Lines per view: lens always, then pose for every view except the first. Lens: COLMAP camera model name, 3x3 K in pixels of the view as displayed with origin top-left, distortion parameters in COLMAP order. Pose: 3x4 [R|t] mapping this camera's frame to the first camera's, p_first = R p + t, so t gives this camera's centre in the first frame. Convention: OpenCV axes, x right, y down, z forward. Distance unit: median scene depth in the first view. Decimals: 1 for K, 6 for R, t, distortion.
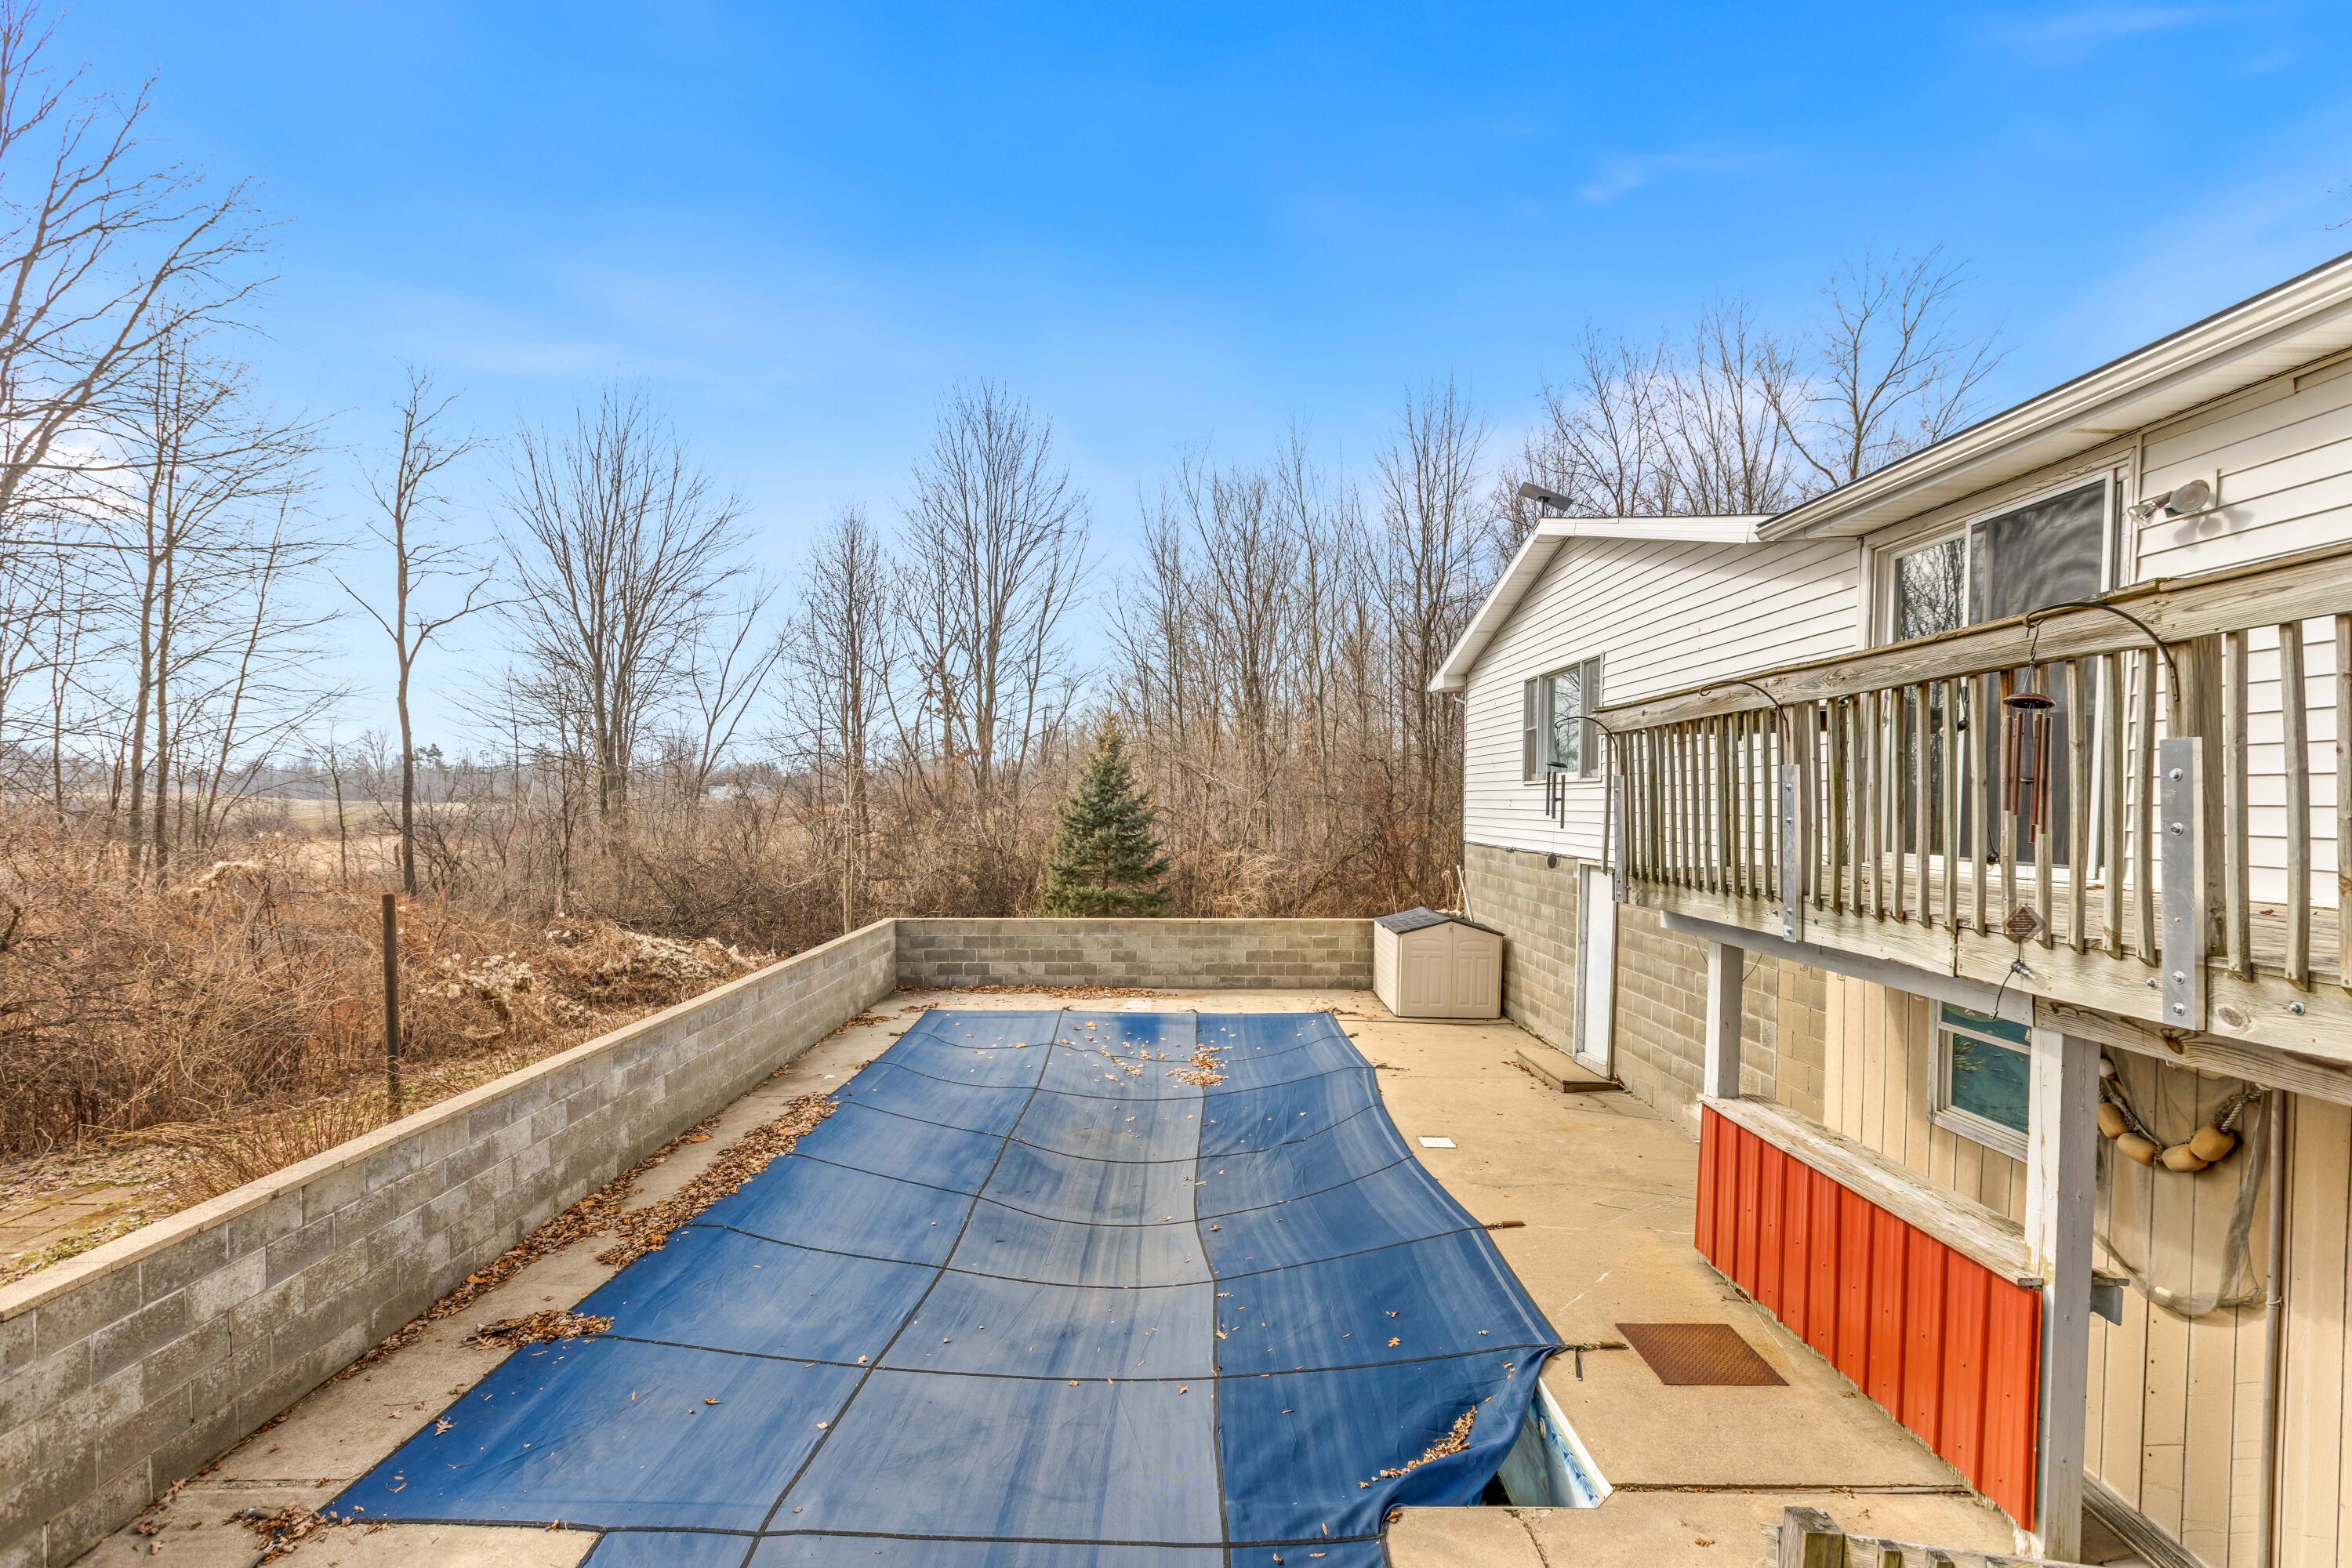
lens RADIAL K [[1058.0, 0, 1174.6], [0, 1058.0, 796.5], [0, 0, 1]] dist [-0.001315, 0.000091]
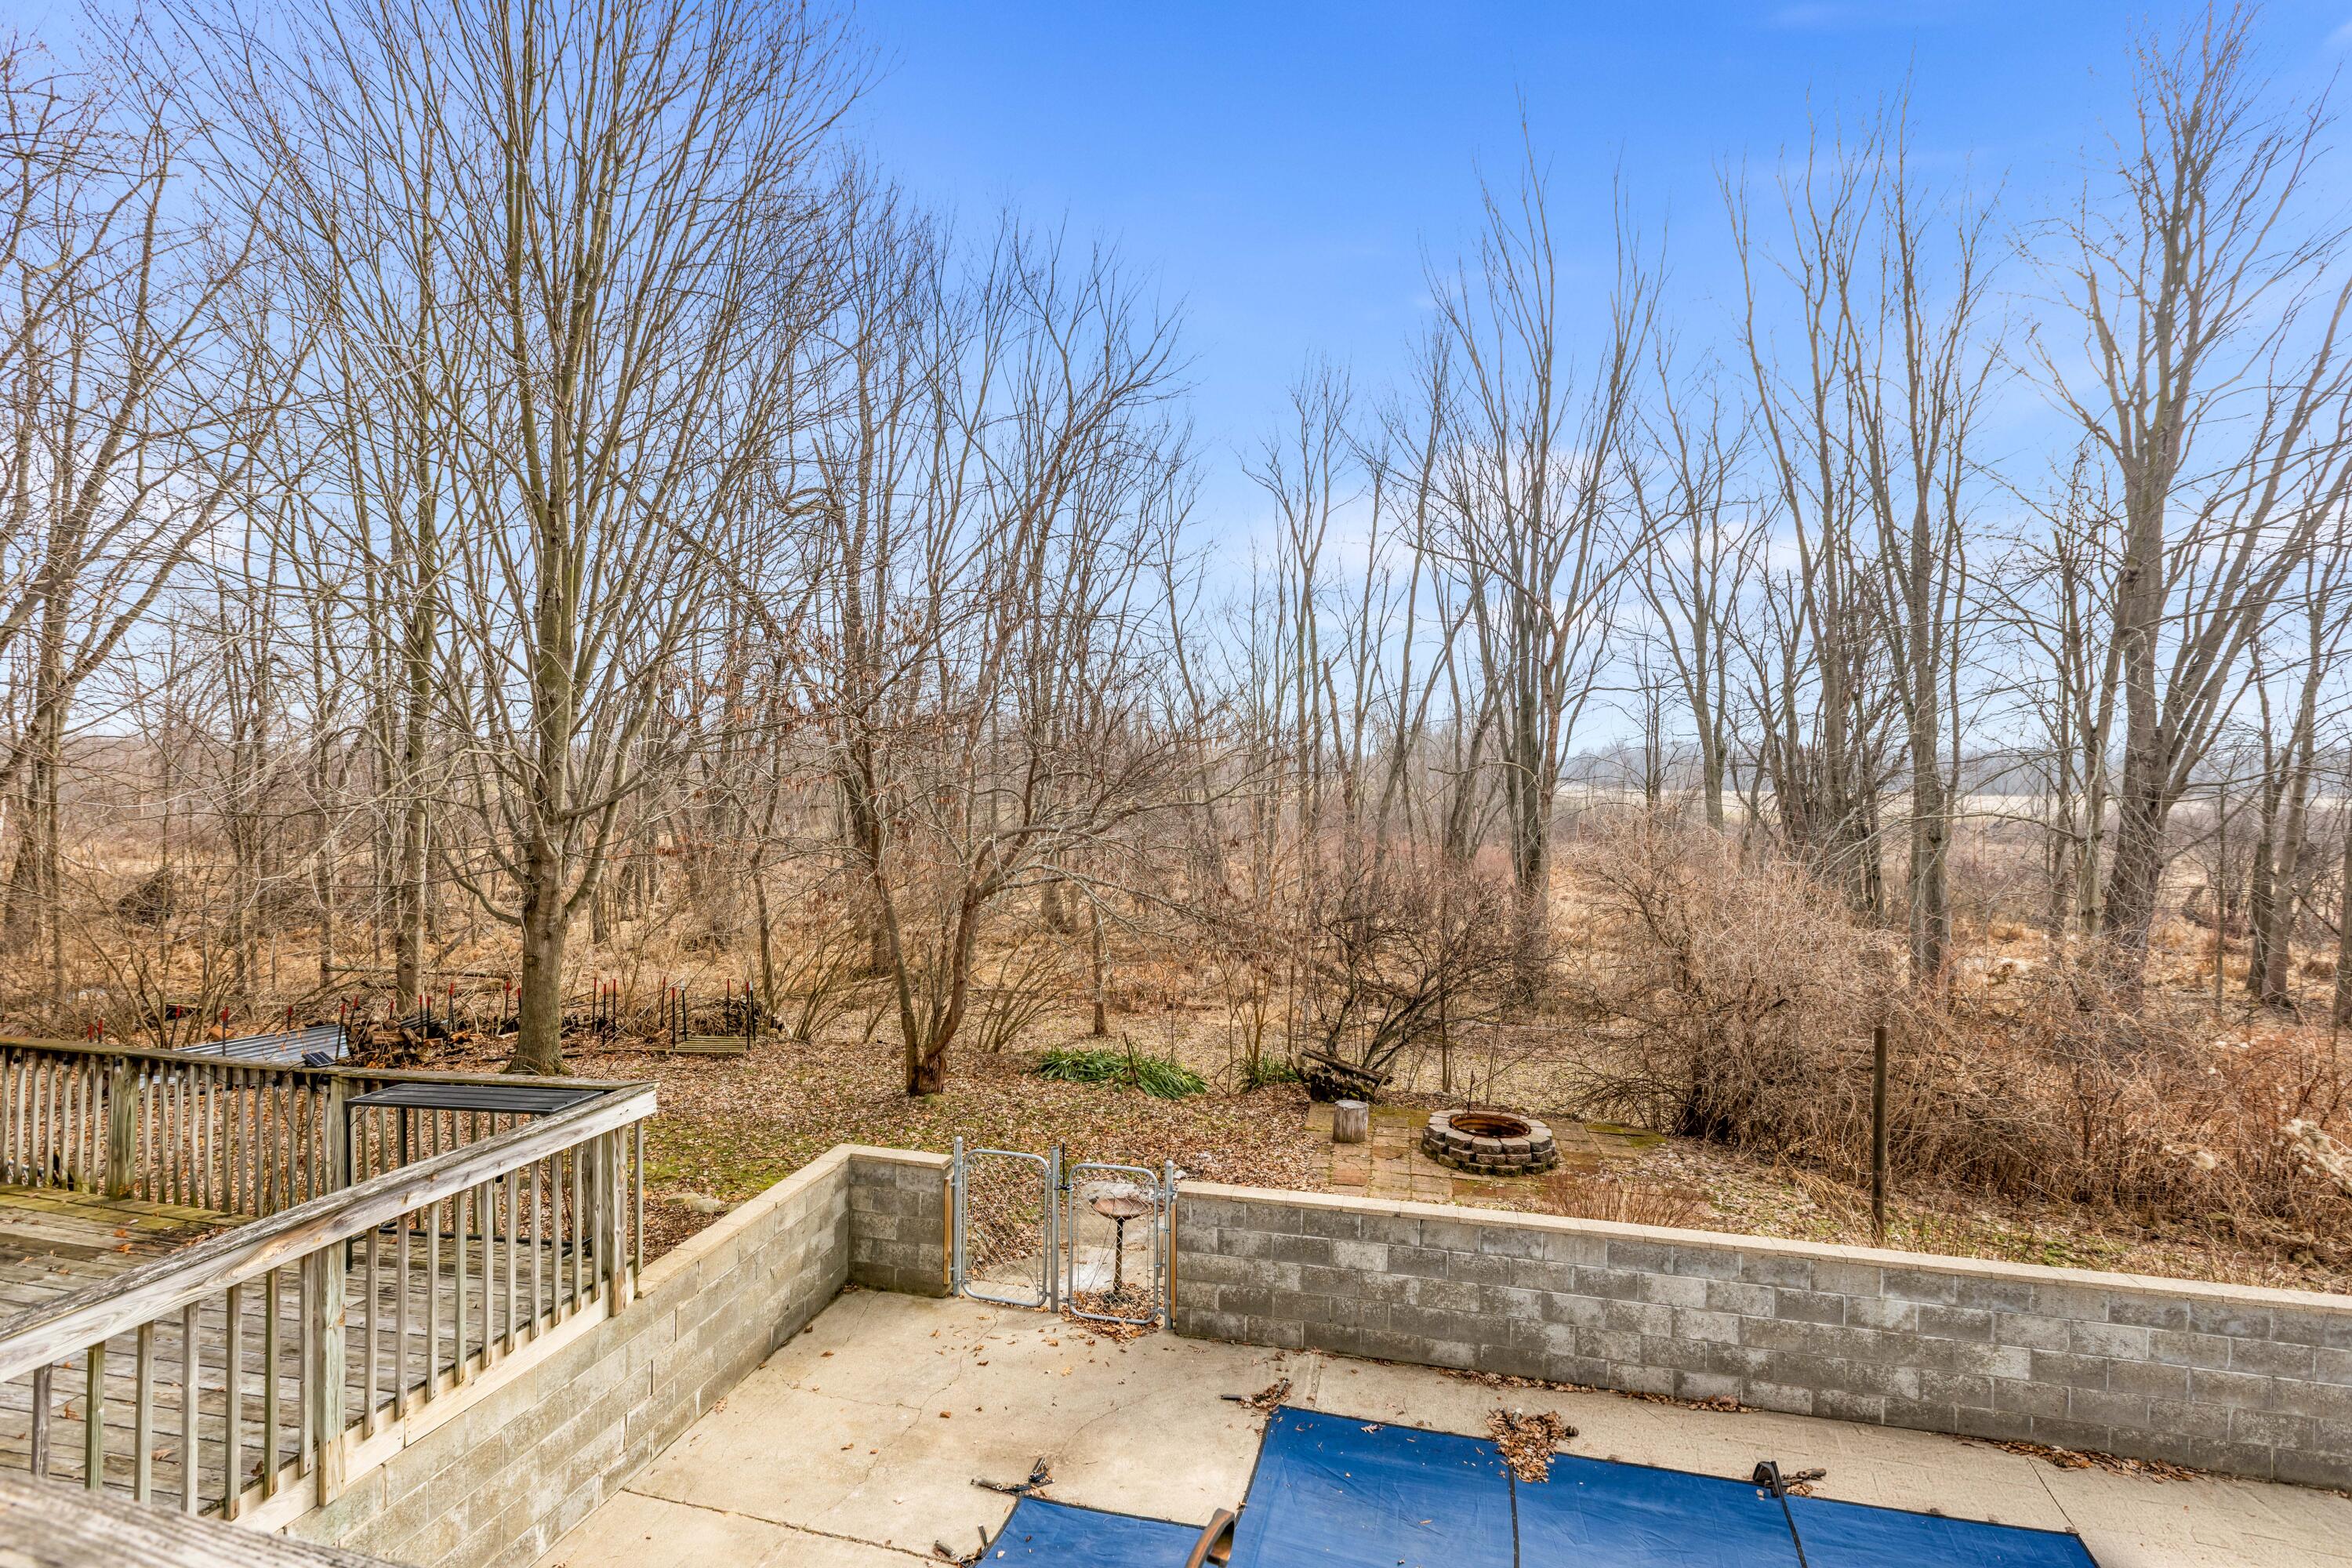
lens RADIAL K [[1058.0, 0, 1175.5], [0, 1058.0, 788.9], [0, 0, 1]] dist [-0.001315, 0.000091]
pose [[-0.252975, 0.002973, -0.967468, 0.669020], [-0.001101, 0.999994, 0.003361, -0.228880], [0.967472, 0.001915, -0.252970, 1.053998]]
